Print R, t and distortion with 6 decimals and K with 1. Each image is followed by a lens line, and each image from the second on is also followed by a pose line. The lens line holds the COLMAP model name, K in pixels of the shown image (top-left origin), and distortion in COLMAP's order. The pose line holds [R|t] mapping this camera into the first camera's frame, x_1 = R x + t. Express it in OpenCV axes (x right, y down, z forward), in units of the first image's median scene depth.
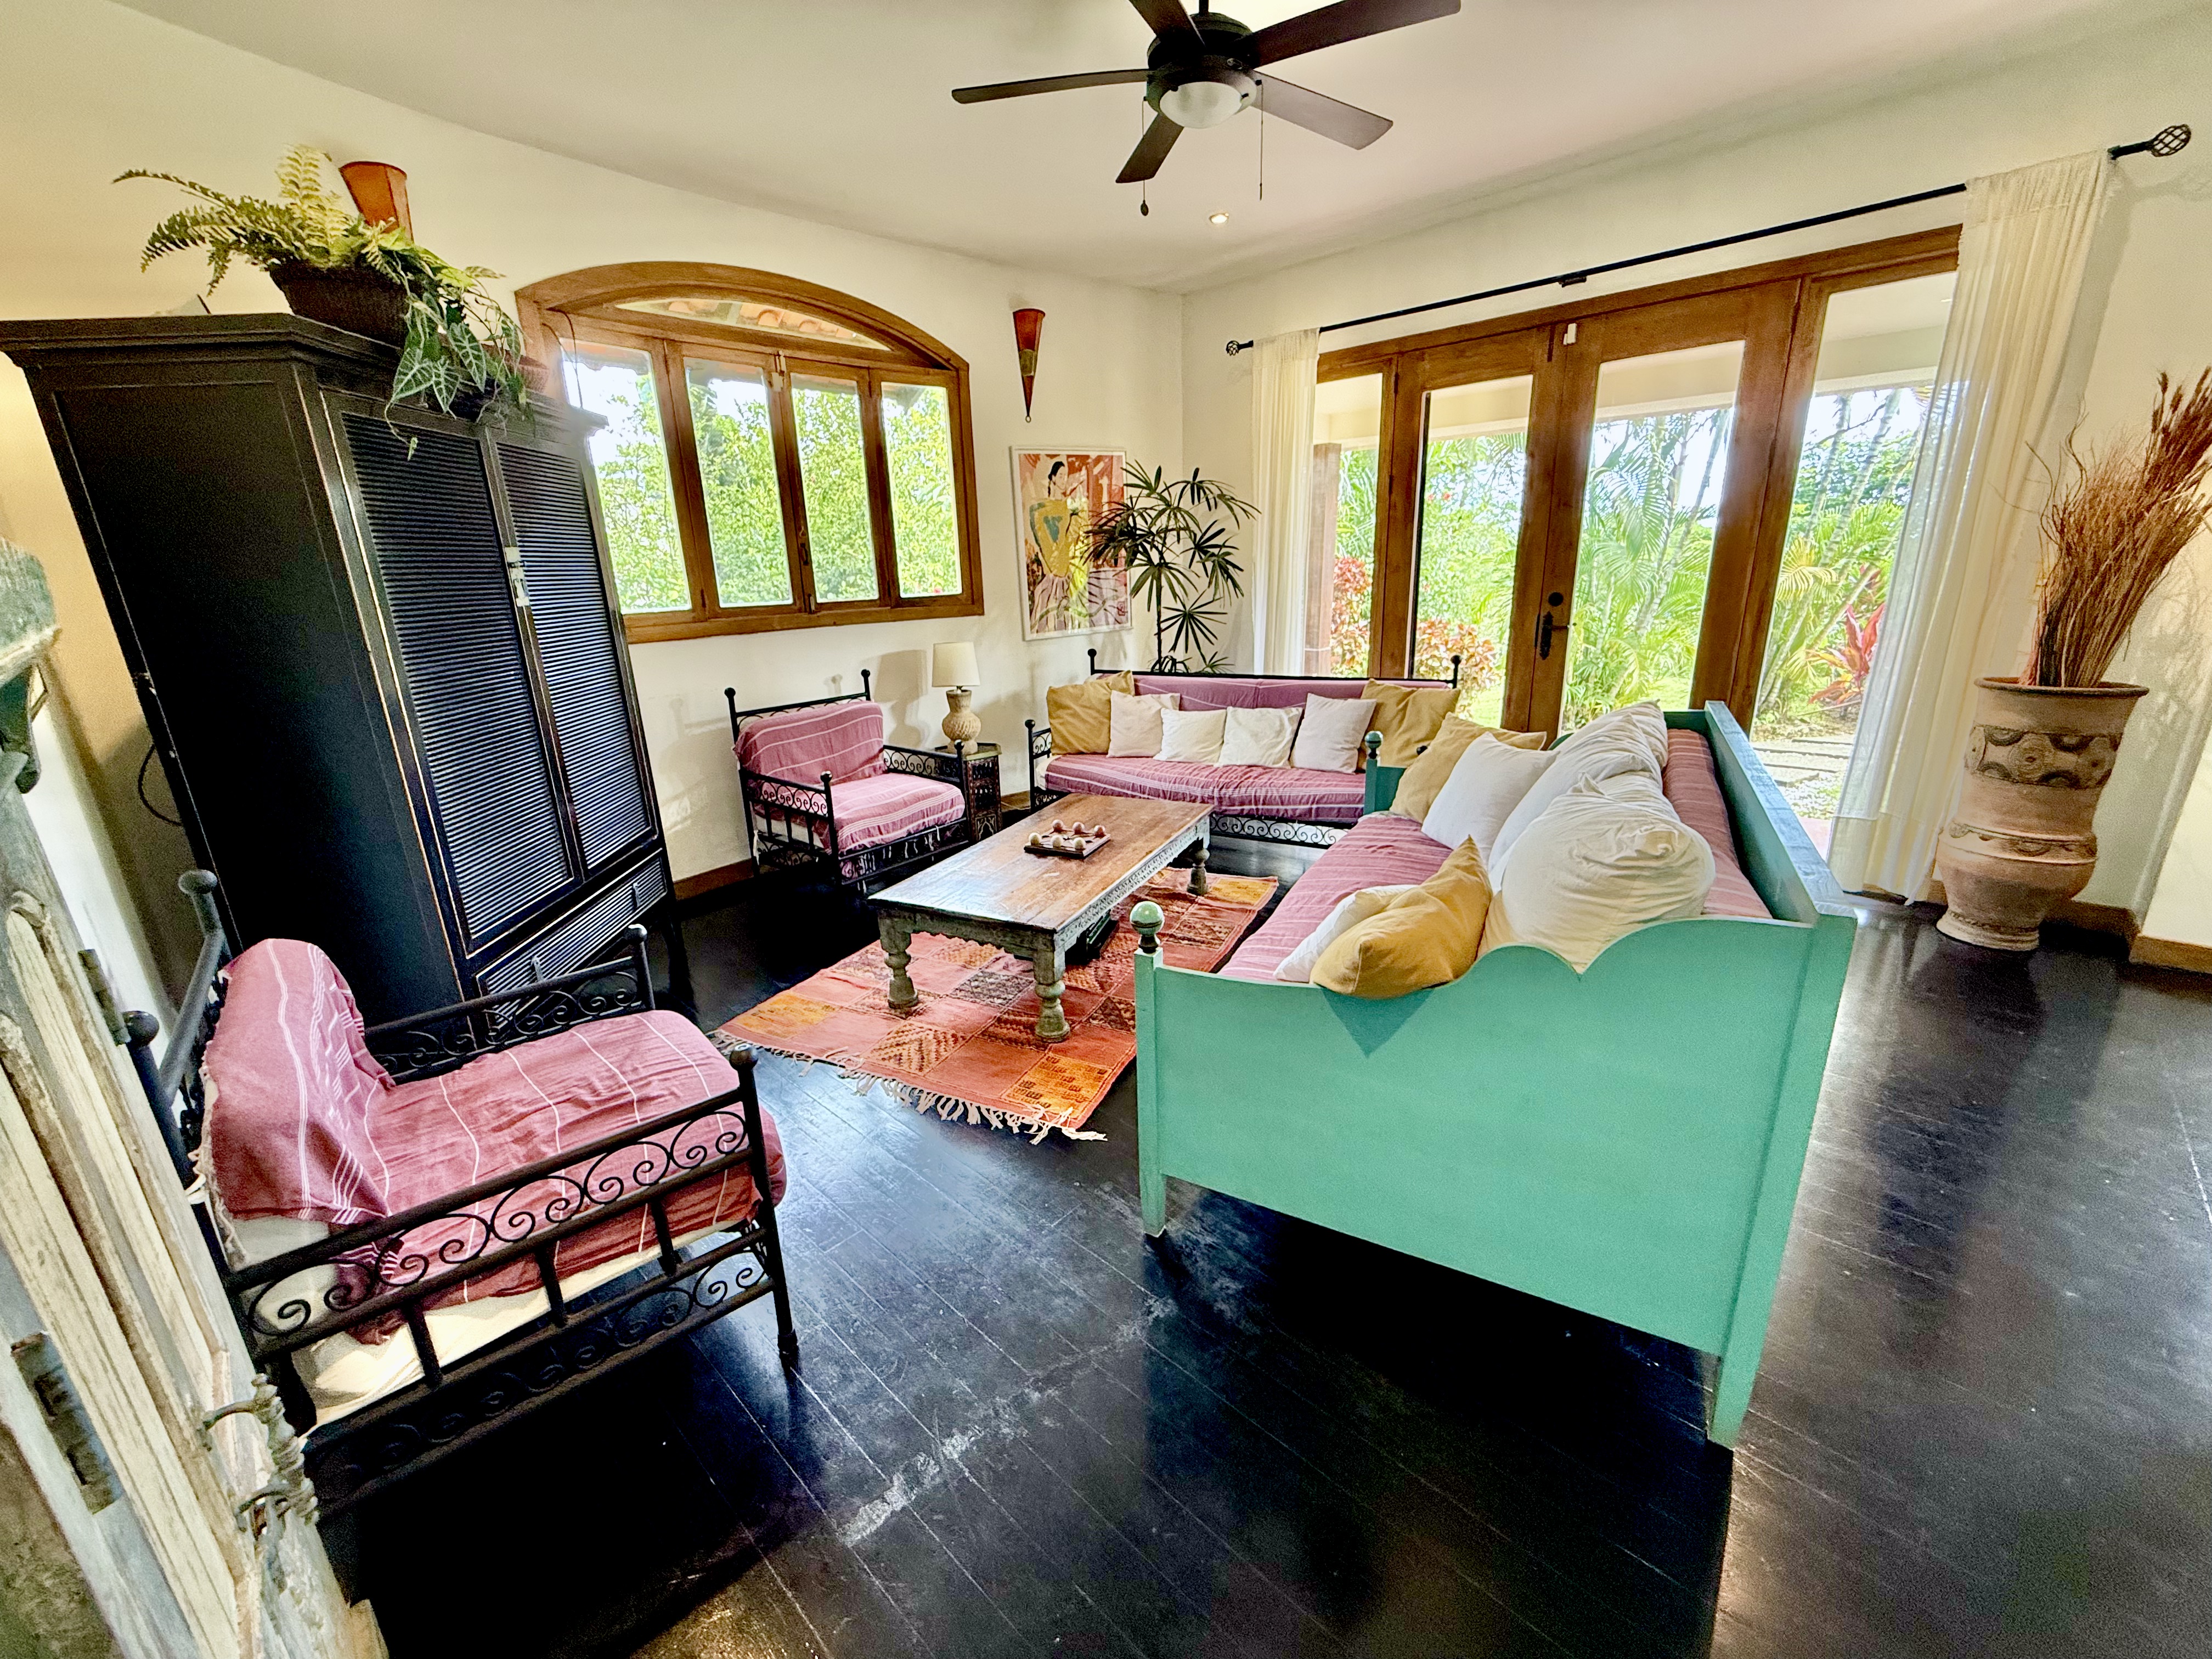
lens RADIAL K [[887.1, 0, 1100.6], [0, 887.1, 828.6], [0, 0, 1]] dist [0.002379, 0.000082]
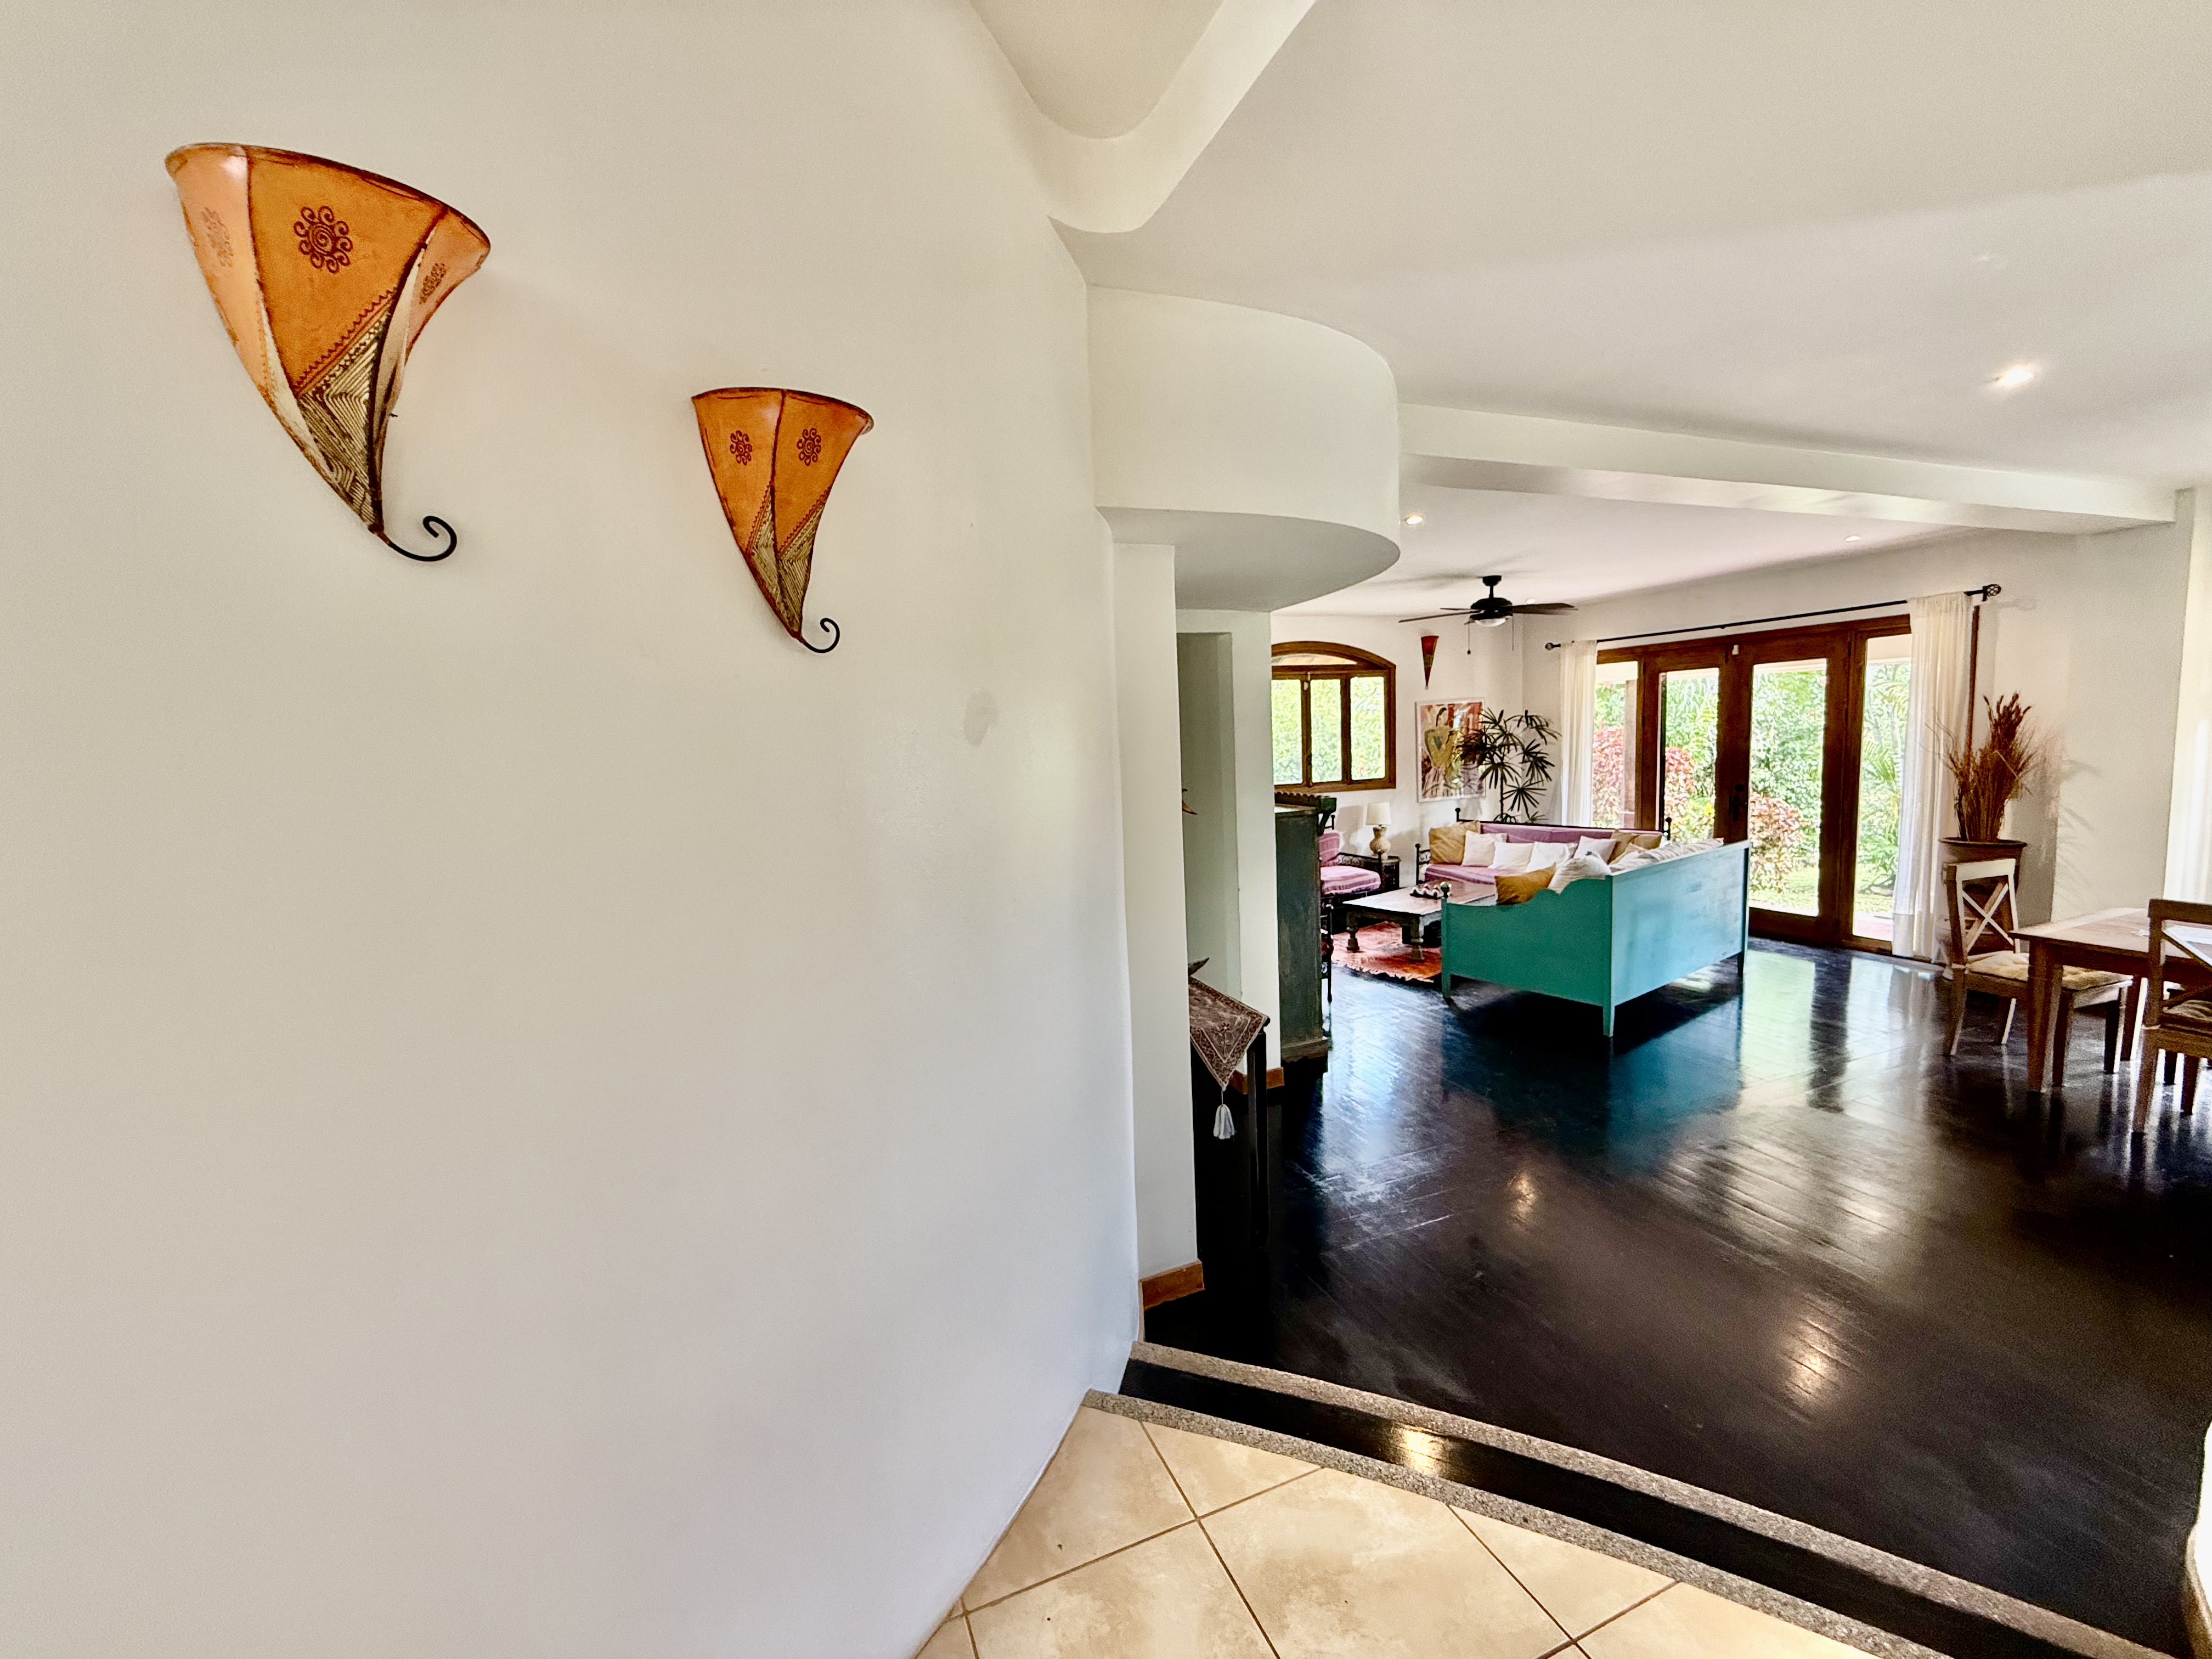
lens RADIAL K [[887.1, 0, 1100.6], [0, 887.1, 828.6], [0, 0, 1]] dist [0.002379, 0.000082]
pose [[0.904597, 0.038735, -0.424505, 0.107933], [-0.110862, 0.982972, -0.146547, 0.194815], [0.411600, 0.179627, 0.893487, -0.958659]]
